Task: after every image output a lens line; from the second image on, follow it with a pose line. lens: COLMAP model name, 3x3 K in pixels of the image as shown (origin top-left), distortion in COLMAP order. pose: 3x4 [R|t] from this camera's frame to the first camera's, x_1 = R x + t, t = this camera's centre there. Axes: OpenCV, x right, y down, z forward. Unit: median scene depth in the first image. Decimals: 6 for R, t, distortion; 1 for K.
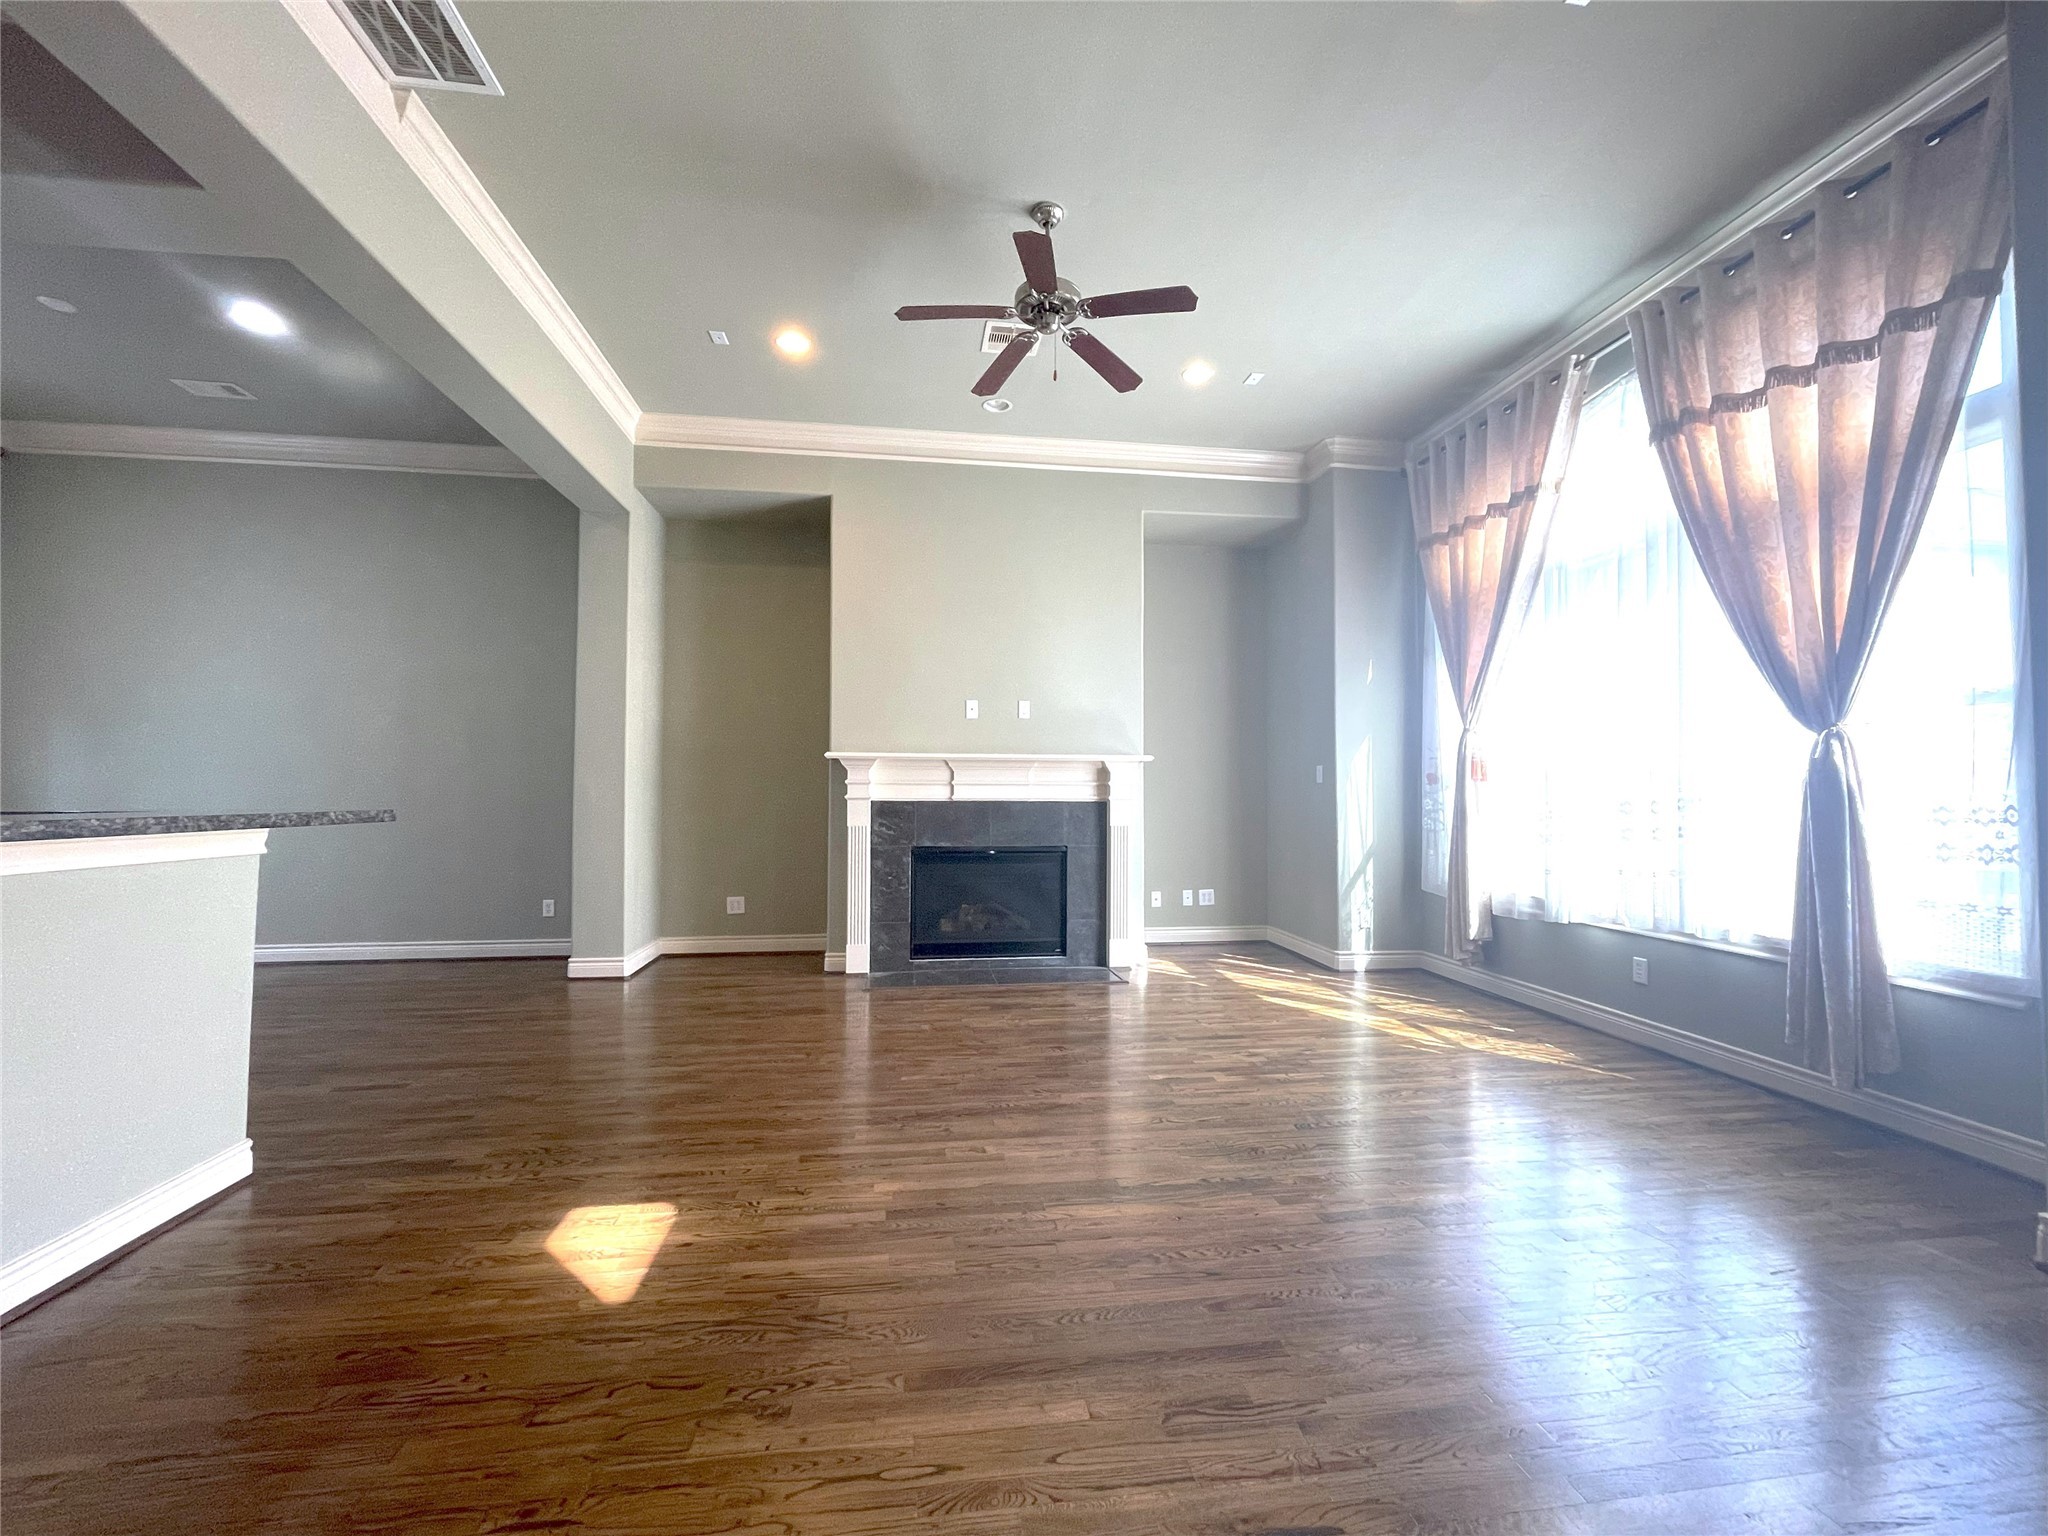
lens RADIAL K [[833.2, 0, 1022.3], [0, 833.2, 778.7], [0, 0, 1]] dist [0.005904, -0.002315]
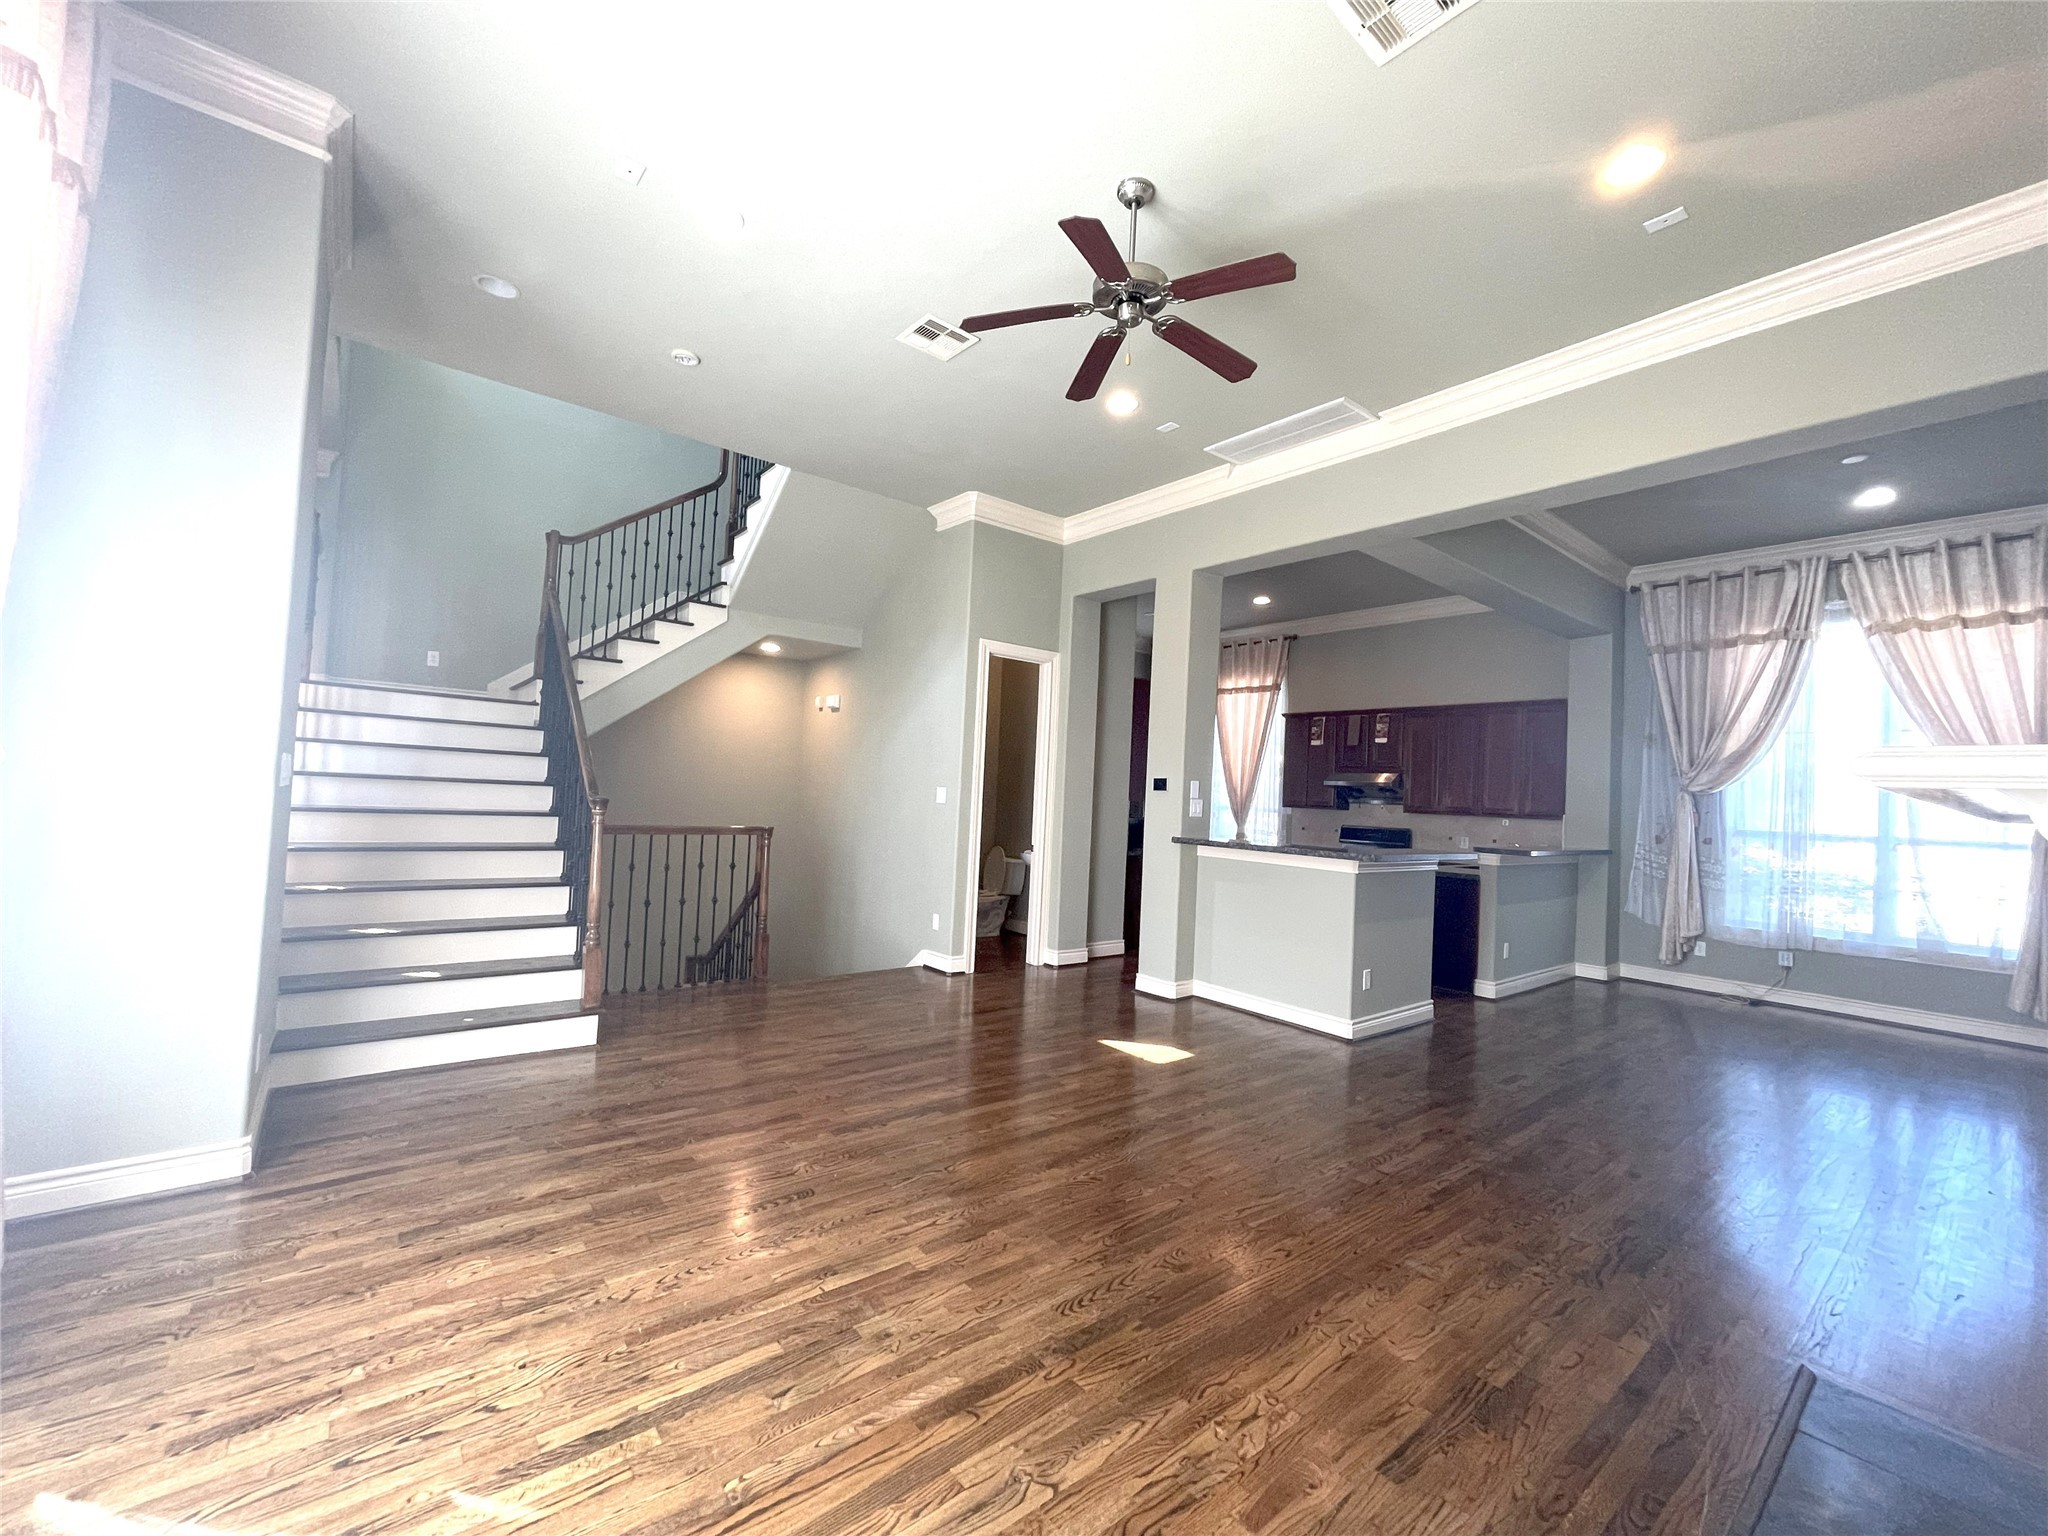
lens RADIAL K [[833.2, 0, 1025.7], [0, 833.2, 769.2], [0, 0, 1]] dist [0.005904, -0.002315]
pose [[-0.853012, -0.063358, -0.518031, 0.518393], [-0.044245, 0.997809, -0.049182, -0.014294], [0.520013, -0.019033, -0.853946, 1.568408]]
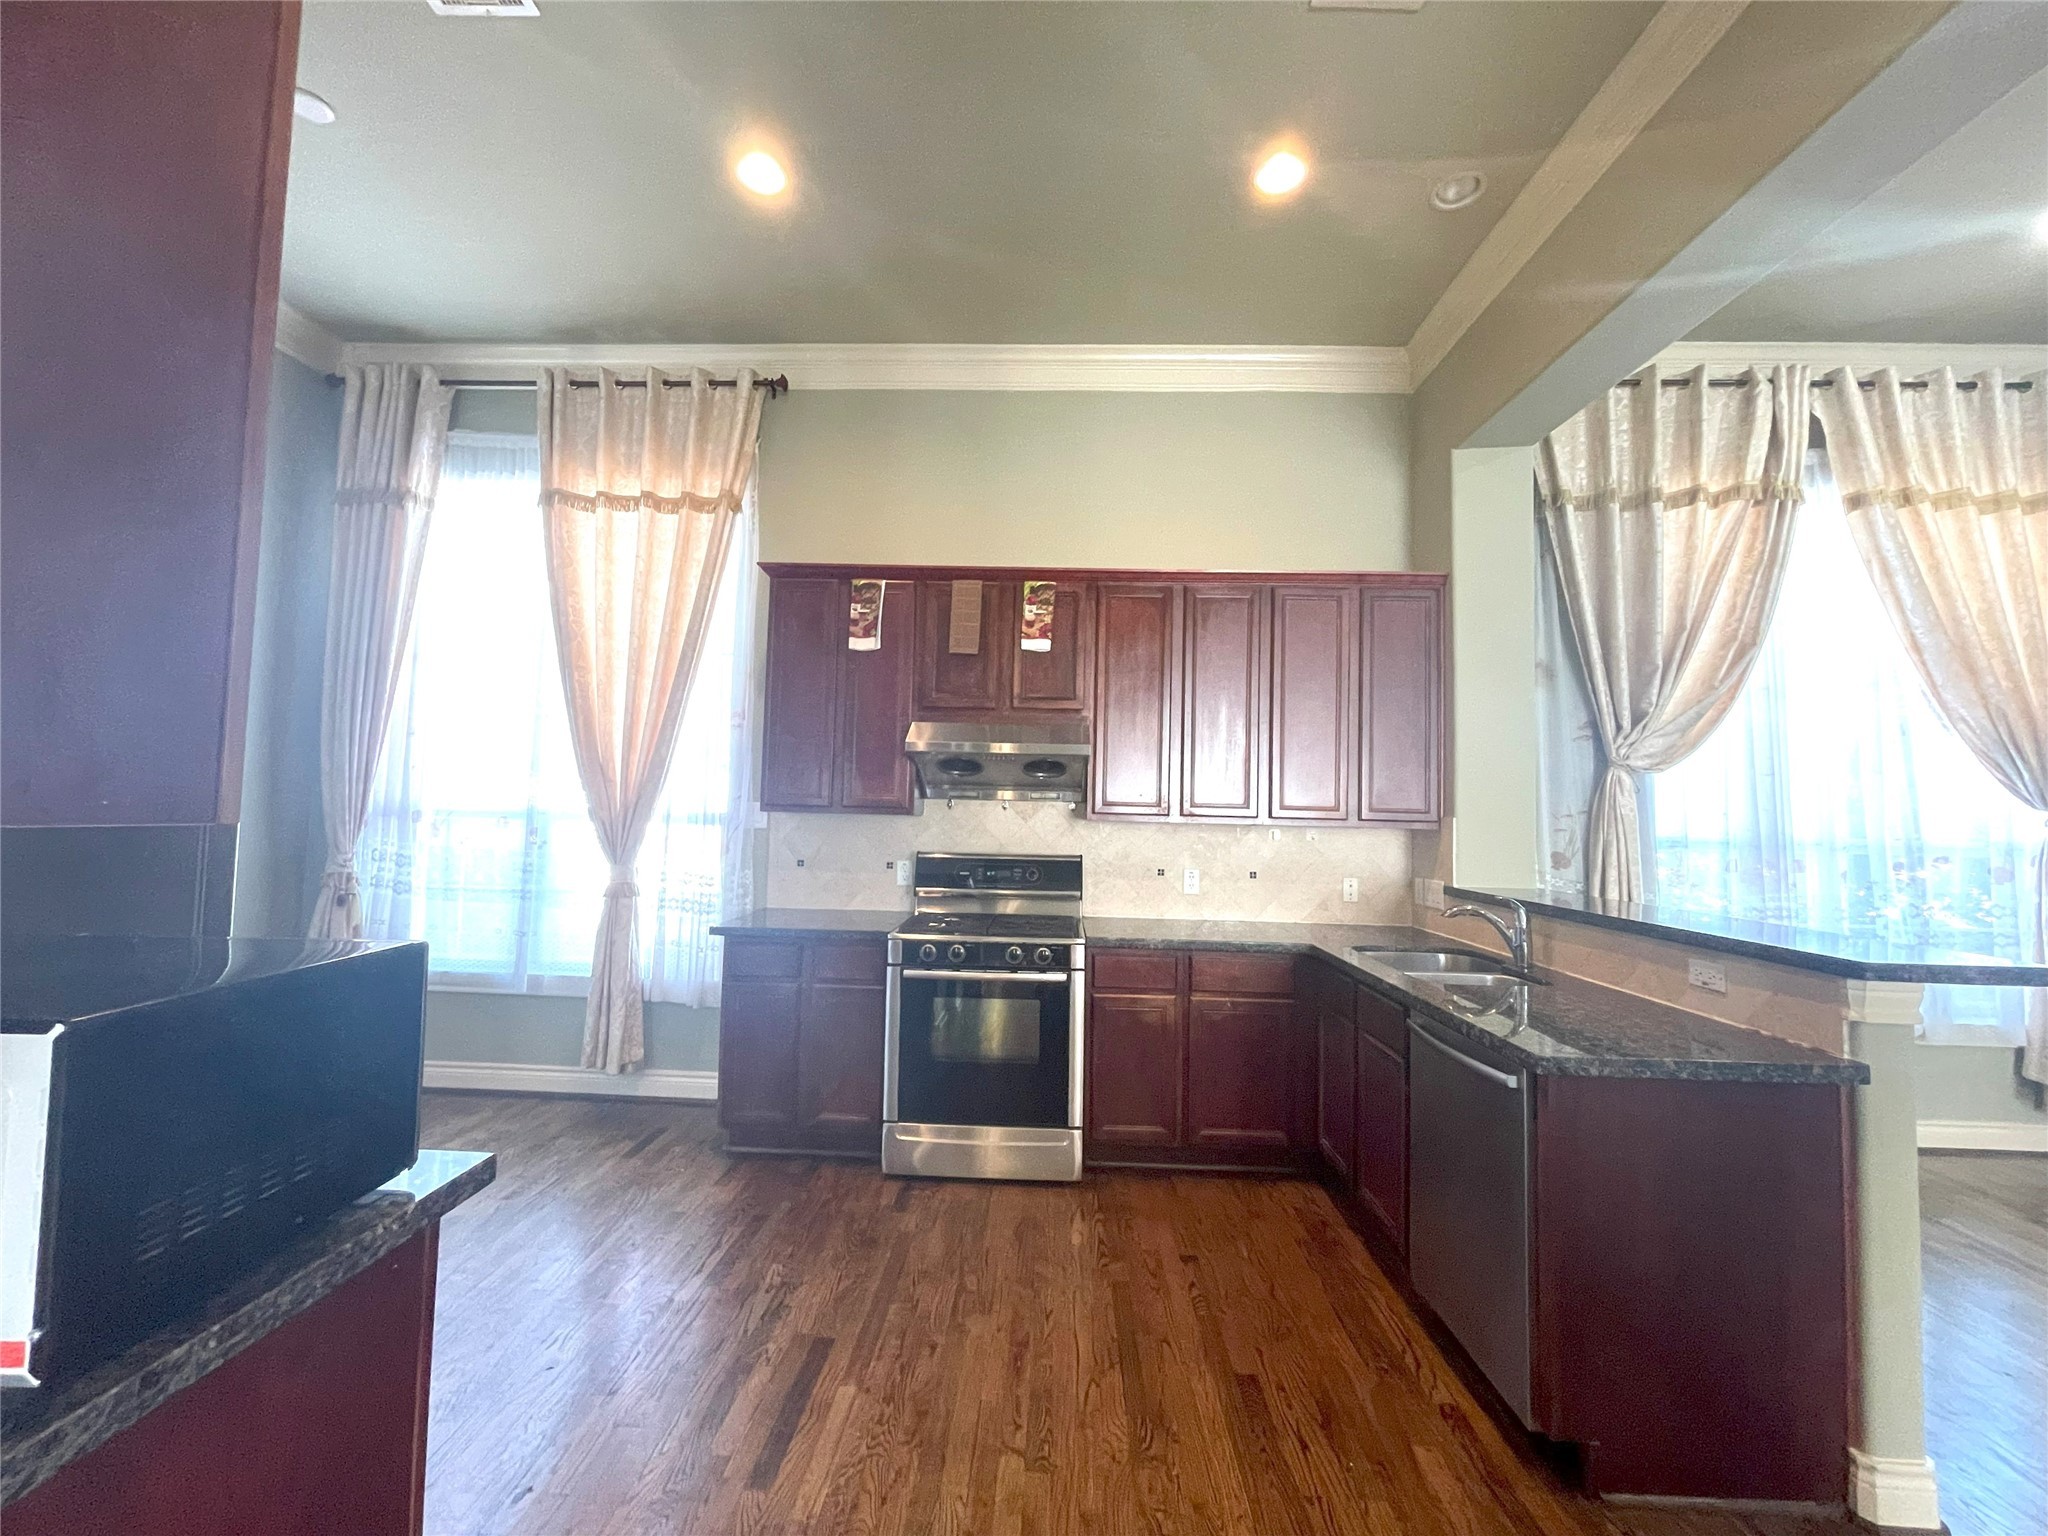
lens RADIAL K [[833.2, 0, 1024.3], [0, 833.2, 770.4], [0, 0, 1]] dist [0.005904, -0.002315]
pose [[-0.175701, -0.066234, -0.982213, -0.625826], [-0.009257, 0.997801, -0.065629, -0.047563], [0.984400, -0.002439, -0.175928, 0.221042]]
